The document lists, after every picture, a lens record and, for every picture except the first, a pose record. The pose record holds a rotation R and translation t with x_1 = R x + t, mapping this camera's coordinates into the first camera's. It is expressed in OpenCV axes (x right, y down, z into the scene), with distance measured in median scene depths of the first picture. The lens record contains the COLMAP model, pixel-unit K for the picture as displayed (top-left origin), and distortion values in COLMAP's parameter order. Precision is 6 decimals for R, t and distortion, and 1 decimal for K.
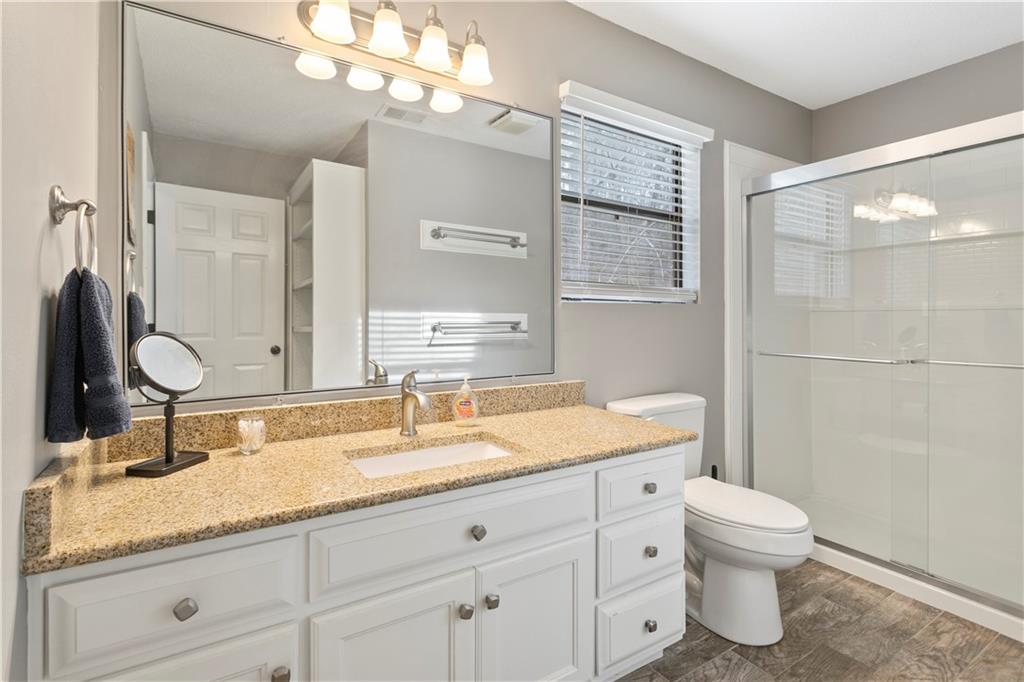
lens RADIAL K [[492.9, 0, 529.7], [0, 492.9, 312.2], [0, 0, 1]] dist [0.003203, 0.000171]
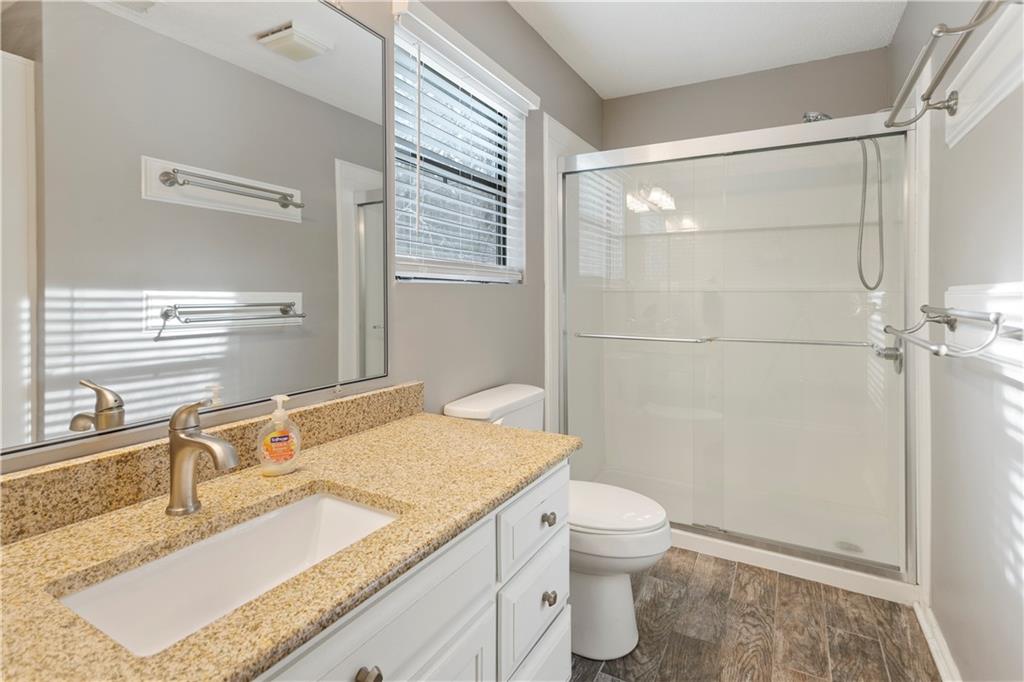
lens RADIAL K [[492.9, 0, 506.5], [0, 492.9, 291.2], [0, 0, 1]] dist [0.003203, 0.000171]
pose [[0.889262, 0.003105, 0.457387, -0.145200], [-0.007110, 0.999950, 0.007036, -0.013446], [-0.457342, -0.009509, 0.889240, 0.259958]]
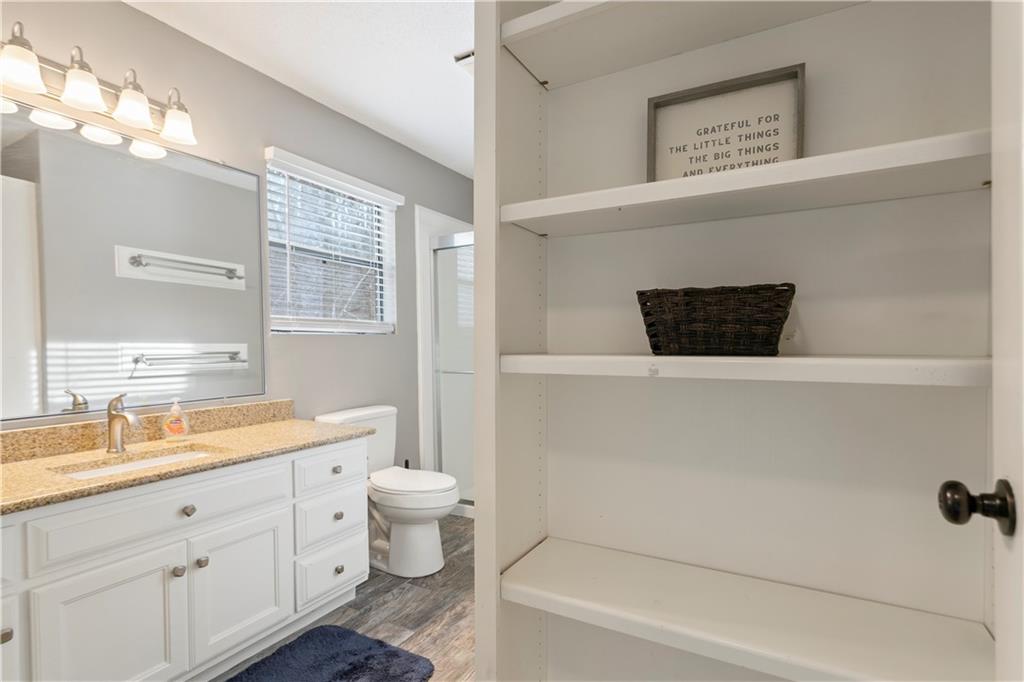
lens RADIAL K [[492.9, 0, 502.7], [0, 492.9, 351.7], [0, 0, 1]] dist [0.003203, 0.000171]
pose [[0.897926, -0.017859, 0.439784, 0.046304], [0.007985, 0.999673, 0.024291, -0.001408], [-0.440074, -0.018300, 0.897775, -0.333125]]
